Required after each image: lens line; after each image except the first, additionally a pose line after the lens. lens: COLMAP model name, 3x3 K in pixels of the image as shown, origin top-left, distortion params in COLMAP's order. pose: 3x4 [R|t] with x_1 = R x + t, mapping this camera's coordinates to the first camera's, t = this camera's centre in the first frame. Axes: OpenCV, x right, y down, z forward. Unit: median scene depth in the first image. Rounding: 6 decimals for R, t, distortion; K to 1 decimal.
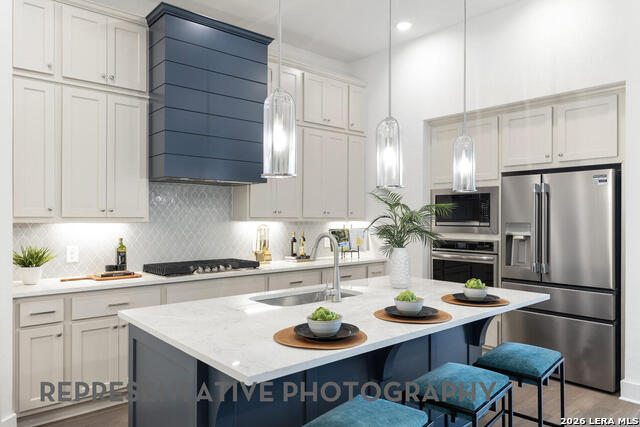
lens RADIAL K [[440.3, 0, 320.0], [0, 440.3, 213.5], [0, 0, 1]] dist [0.000096, 0.000057]
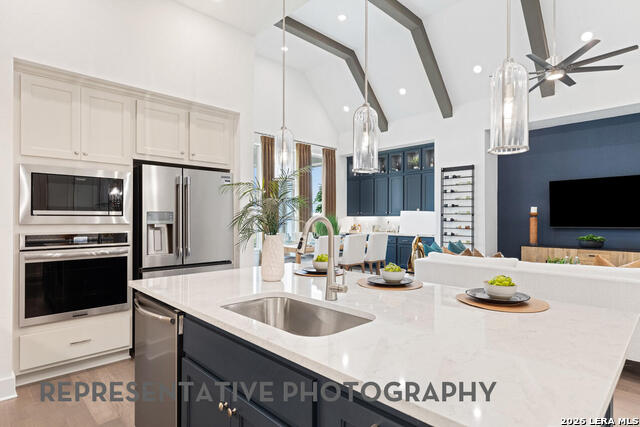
lens RADIAL K [[348.5, 0, 320.0], [0, 348.5, 213.5], [0, 0, 1]] dist [0.000891, 0.000161]
pose [[-0.057225, 0.008106, 0.998328, -0.361254], [-0.013822, 0.999865, -0.008911, 0.025781], [-0.998266, -0.014309, -0.057105, 0.638557]]
